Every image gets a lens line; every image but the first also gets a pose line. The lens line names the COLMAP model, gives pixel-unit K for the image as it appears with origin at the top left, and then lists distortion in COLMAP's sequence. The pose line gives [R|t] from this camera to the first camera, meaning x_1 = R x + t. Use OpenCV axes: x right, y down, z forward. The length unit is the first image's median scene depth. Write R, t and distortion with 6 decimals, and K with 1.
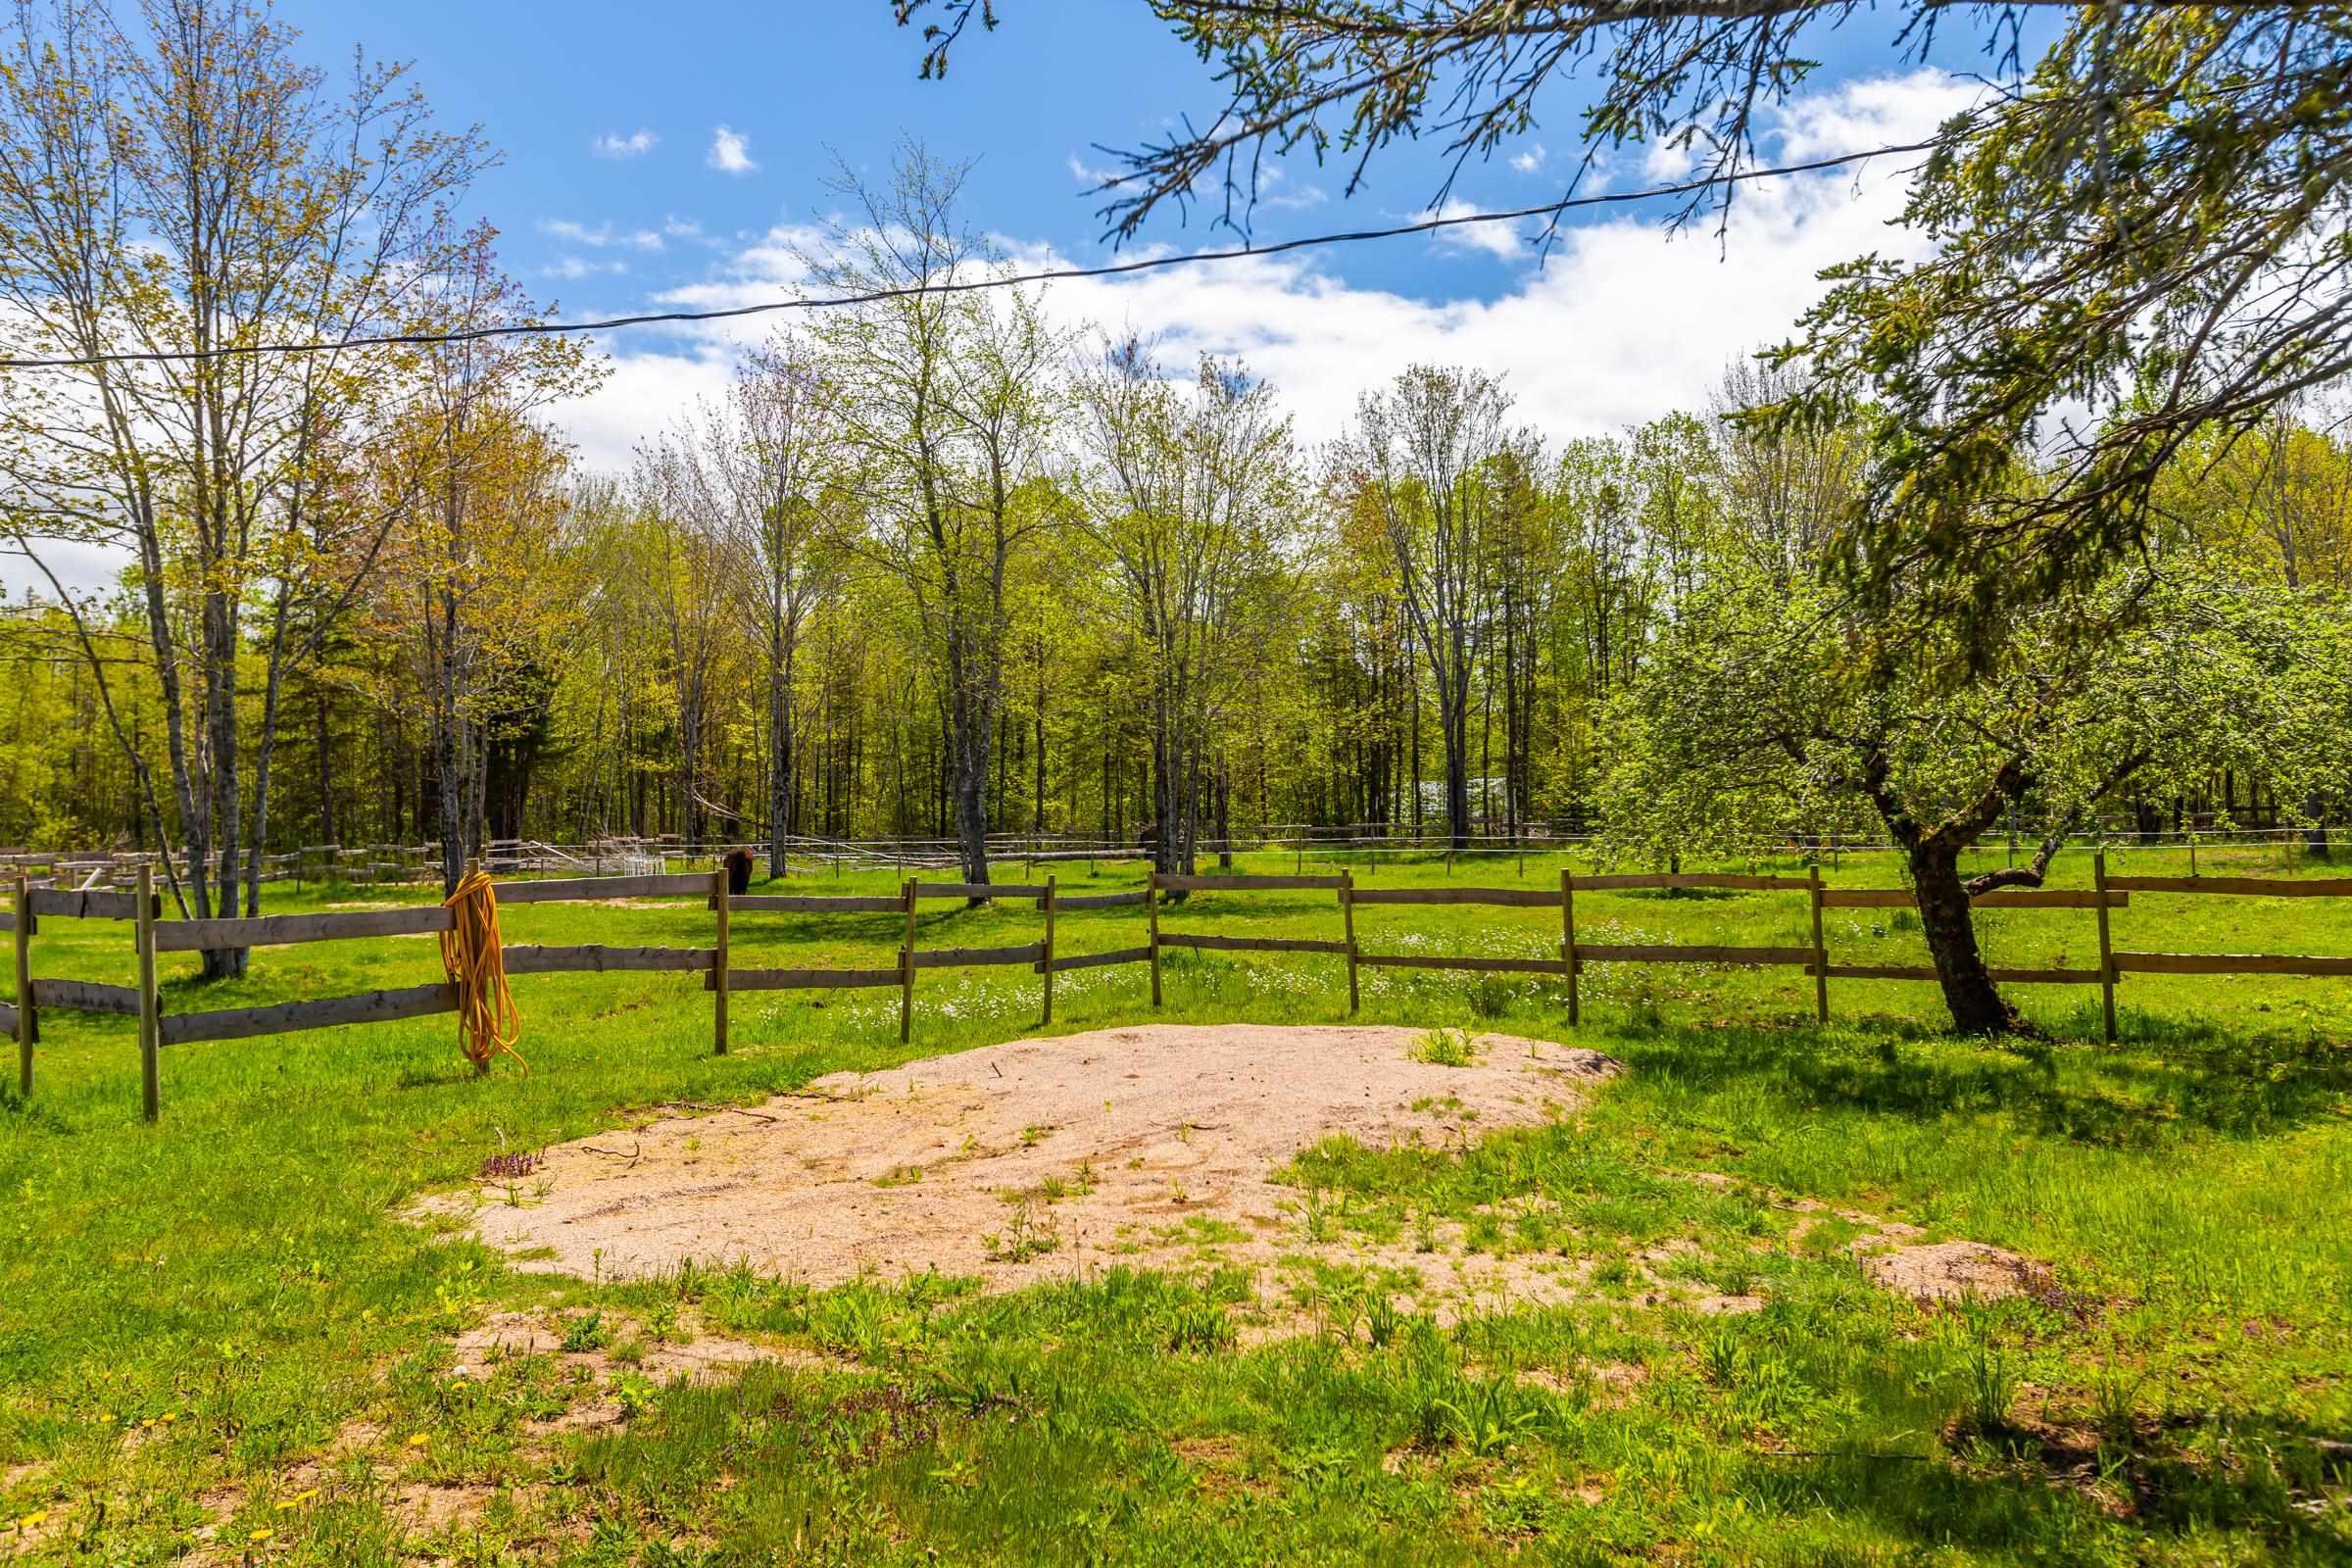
lens RADIAL K [[2064.9, 0, 1176.0], [0, 2064.9, 784.0], [0, 0, 1]] dist [0.055267, 0.002905]
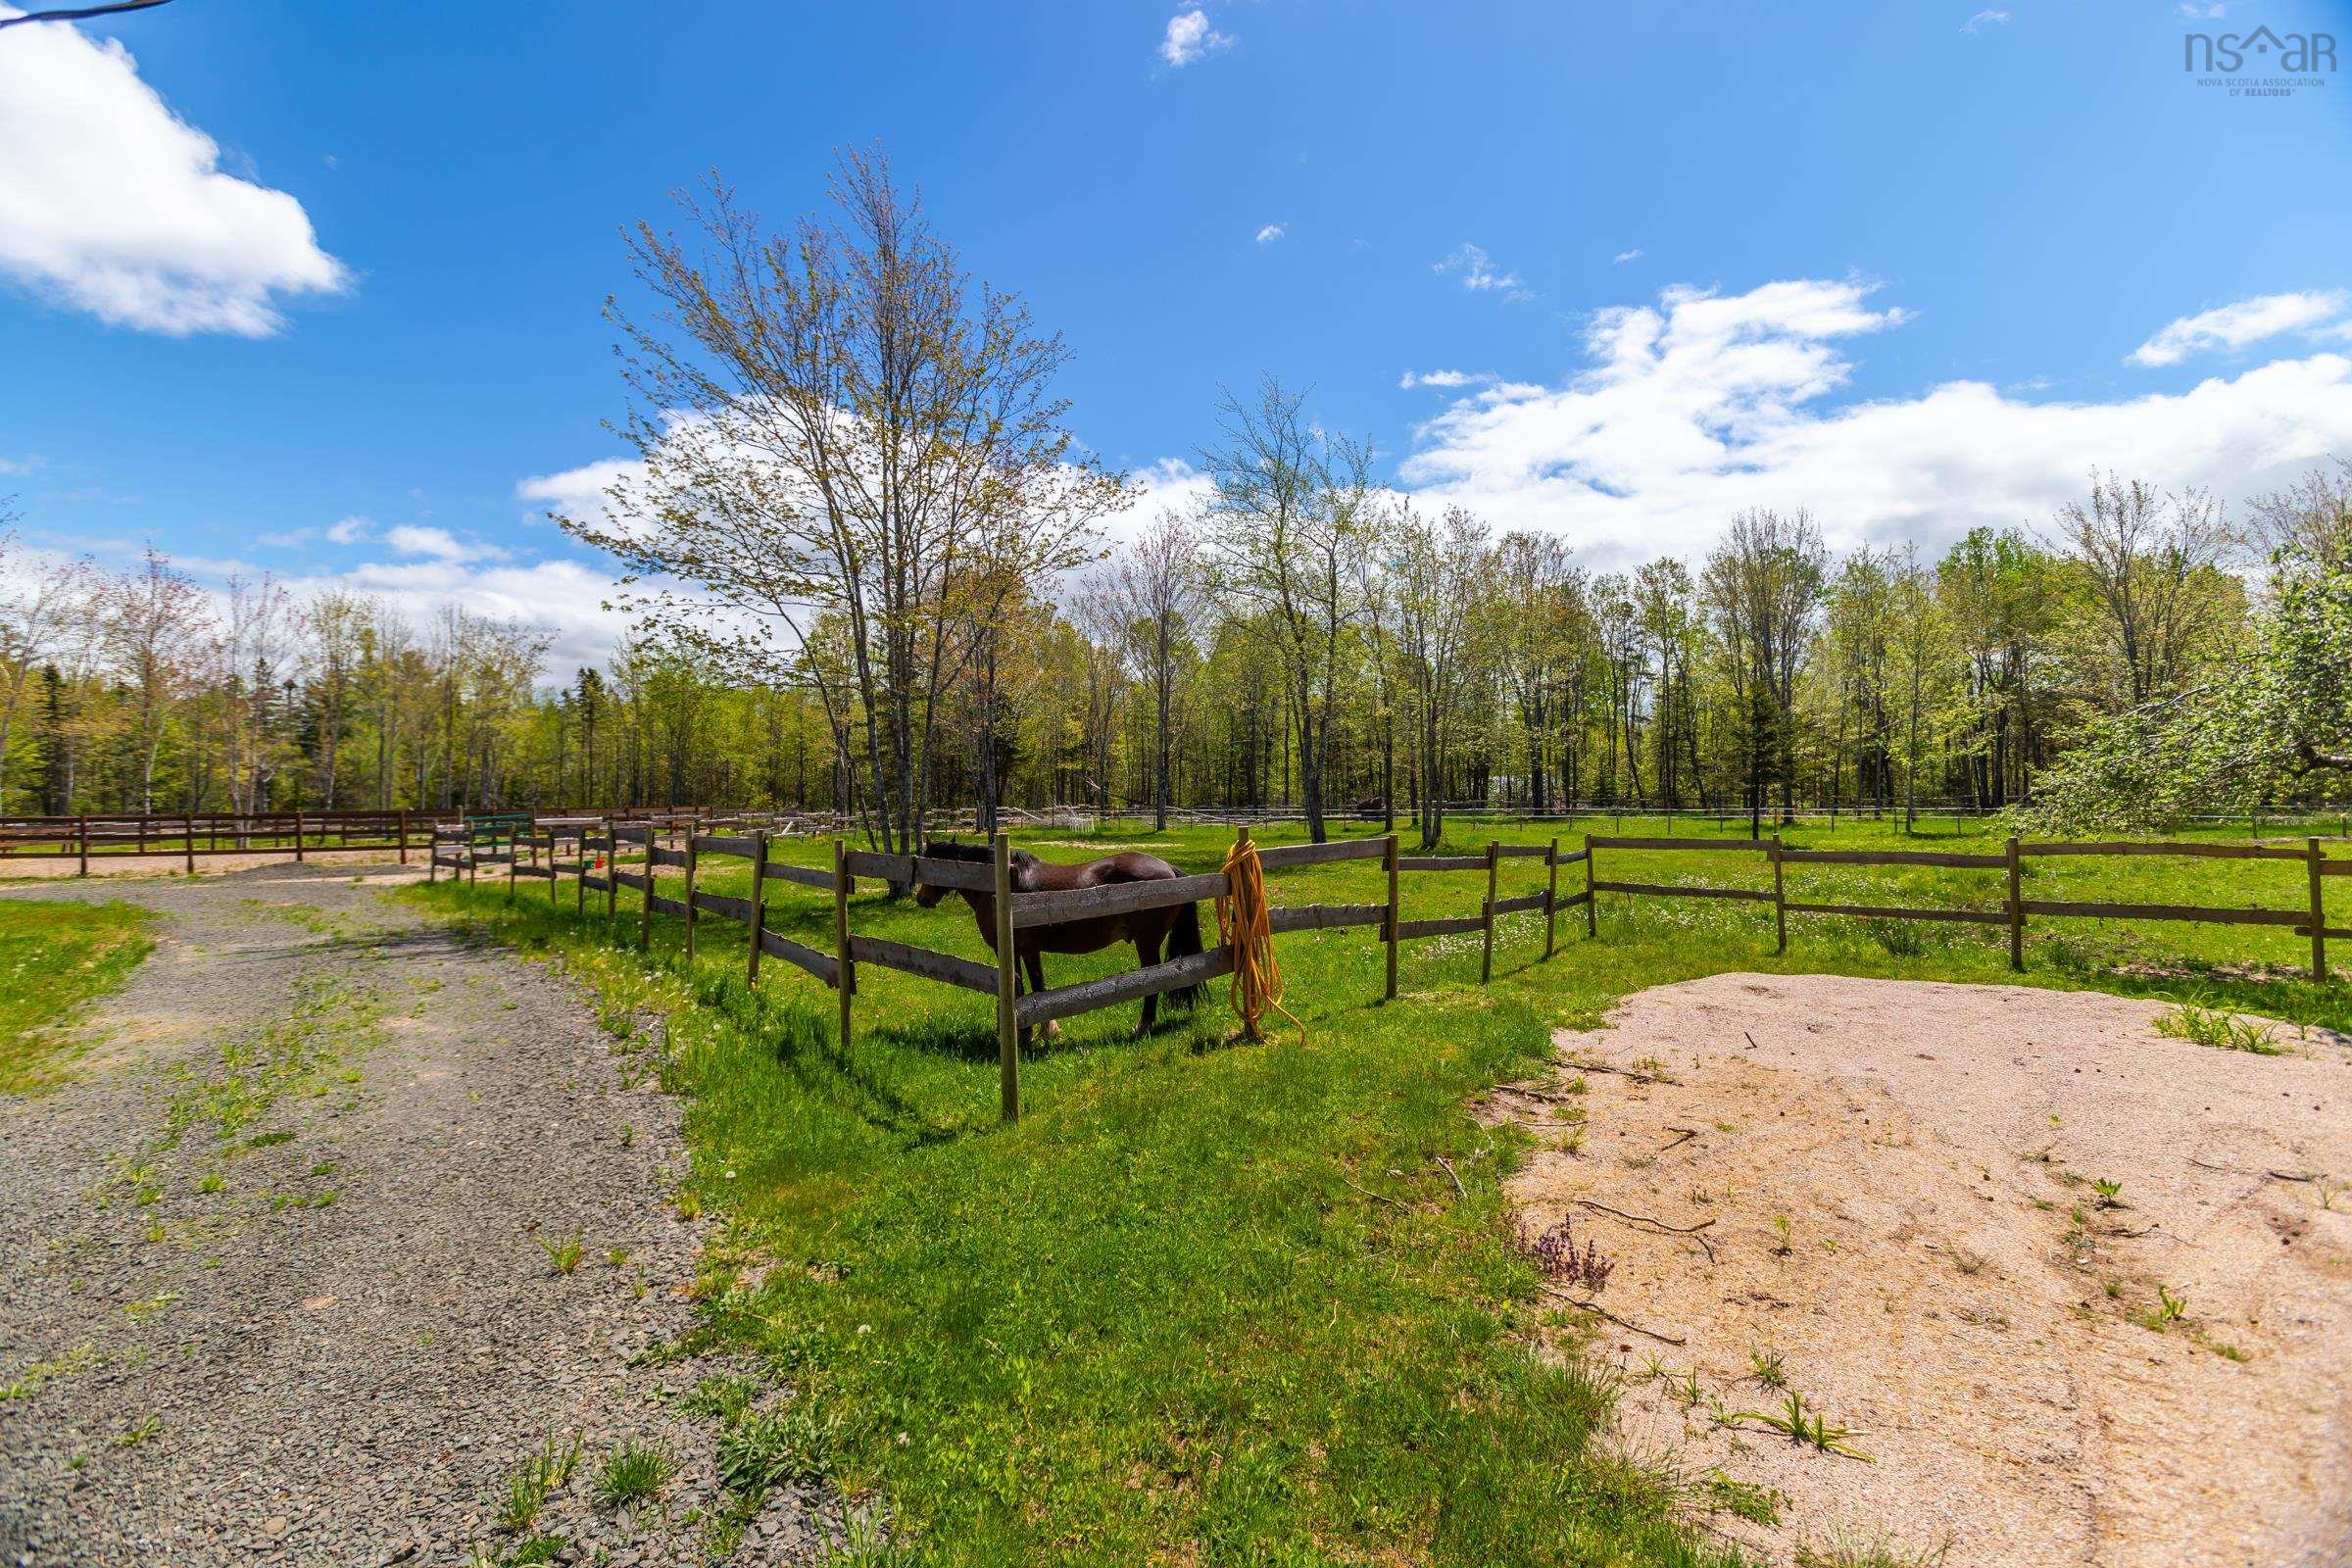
lens RADIAL K [[1080.6, 0, 1176.0], [0, 1080.6, 784.0], [0, 0, 1]] dist [0.000452, 0.000258]
pose [[0.993588, 0.002978, -0.113021, -0.162775], [-0.002487, 0.999987, 0.004490, 0.006076], [0.113033, -0.004180, 0.993582, 0.235649]]
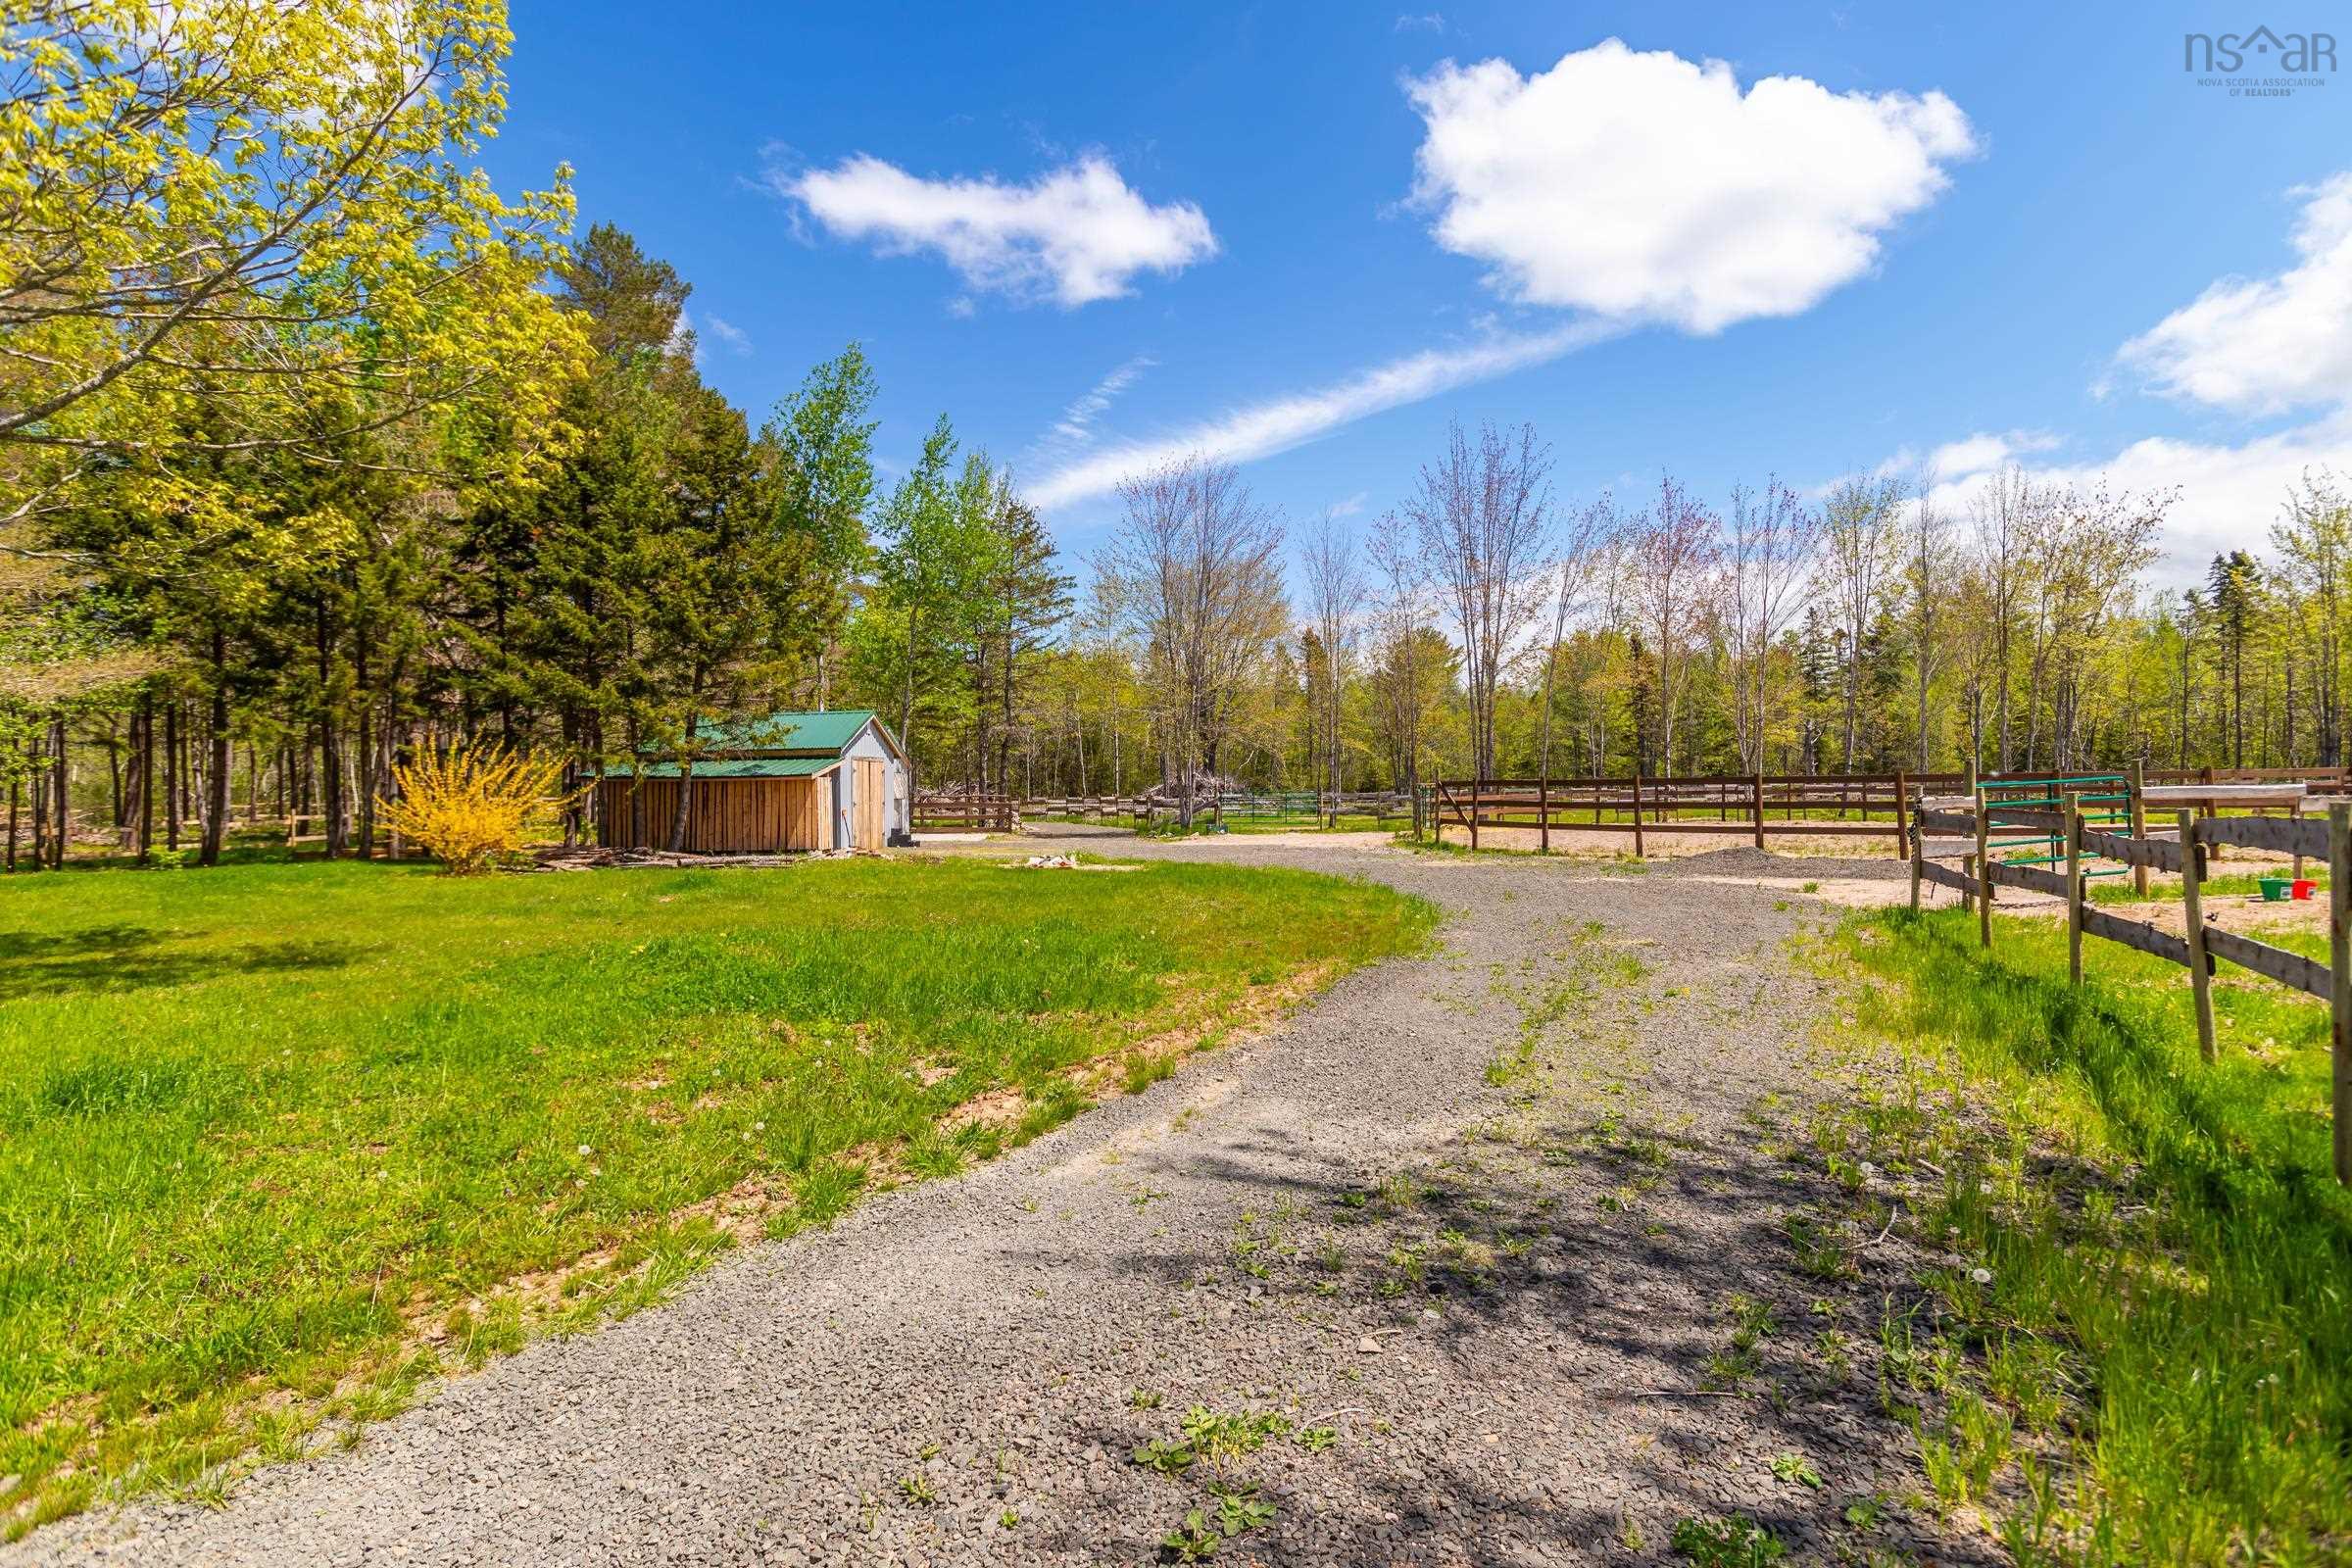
lens RADIAL K [[1254.8, 0, 1176.0], [0, 1254.8, 784.0], [0, 0, 1]] dist [0.001297, 0.000931]
pose [[0.263403, 0.011974, -0.964611, -0.330547], [0.024022, 0.999532, 0.018967, 0.015938], [0.964387, -0.028167, 0.262992, 0.457324]]
